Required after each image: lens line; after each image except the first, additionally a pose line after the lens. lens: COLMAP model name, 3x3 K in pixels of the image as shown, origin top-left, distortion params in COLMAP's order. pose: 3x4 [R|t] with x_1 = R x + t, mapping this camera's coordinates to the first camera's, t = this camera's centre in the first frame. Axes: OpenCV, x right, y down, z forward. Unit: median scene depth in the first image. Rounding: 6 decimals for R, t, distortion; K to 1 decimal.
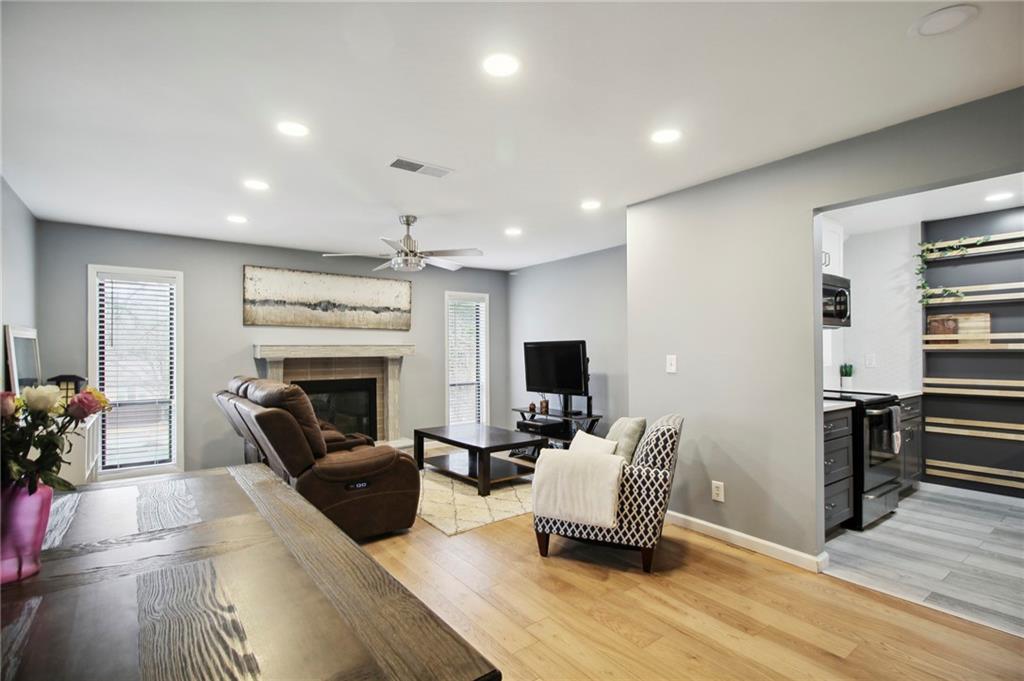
lens RADIAL K [[492.6, 0, 506.9], [0, 492.6, 341.8], [0, 0, 1]] dist [-0.008429, -0.001695]
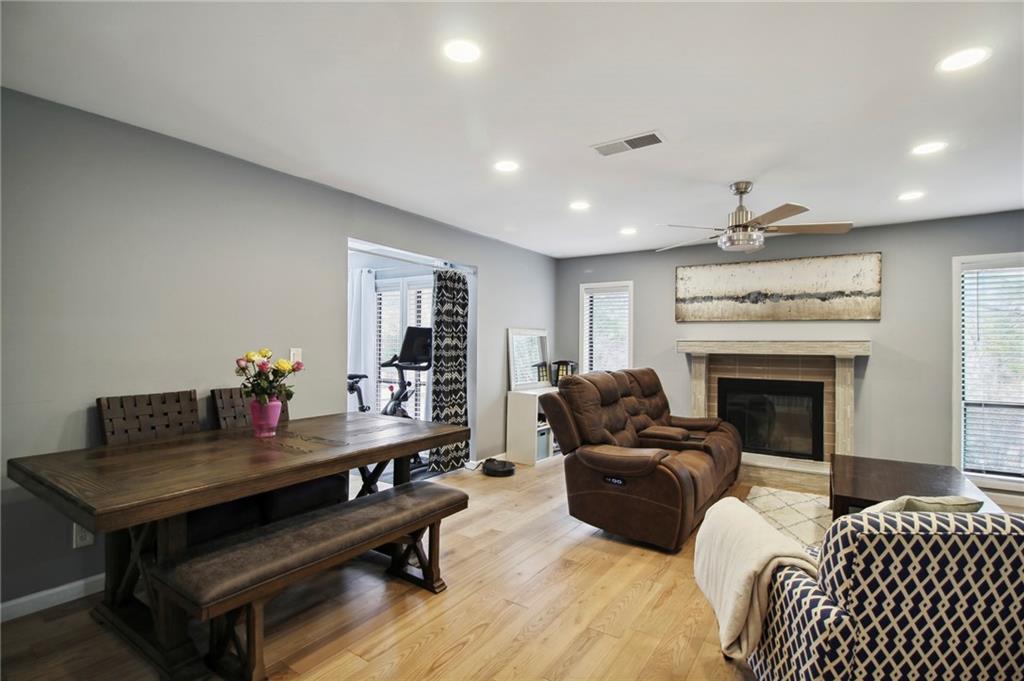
lens RADIAL K [[492.6, 0, 517.1], [0, 492.6, 345.2], [0, 0, 1]] dist [-0.008429, -0.001695]
pose [[0.285062, 0.012072, -0.958433, 1.085710], [0.007826, 0.999858, 0.014922, -0.006087], [0.958477, -0.011754, 0.284927, 0.938601]]
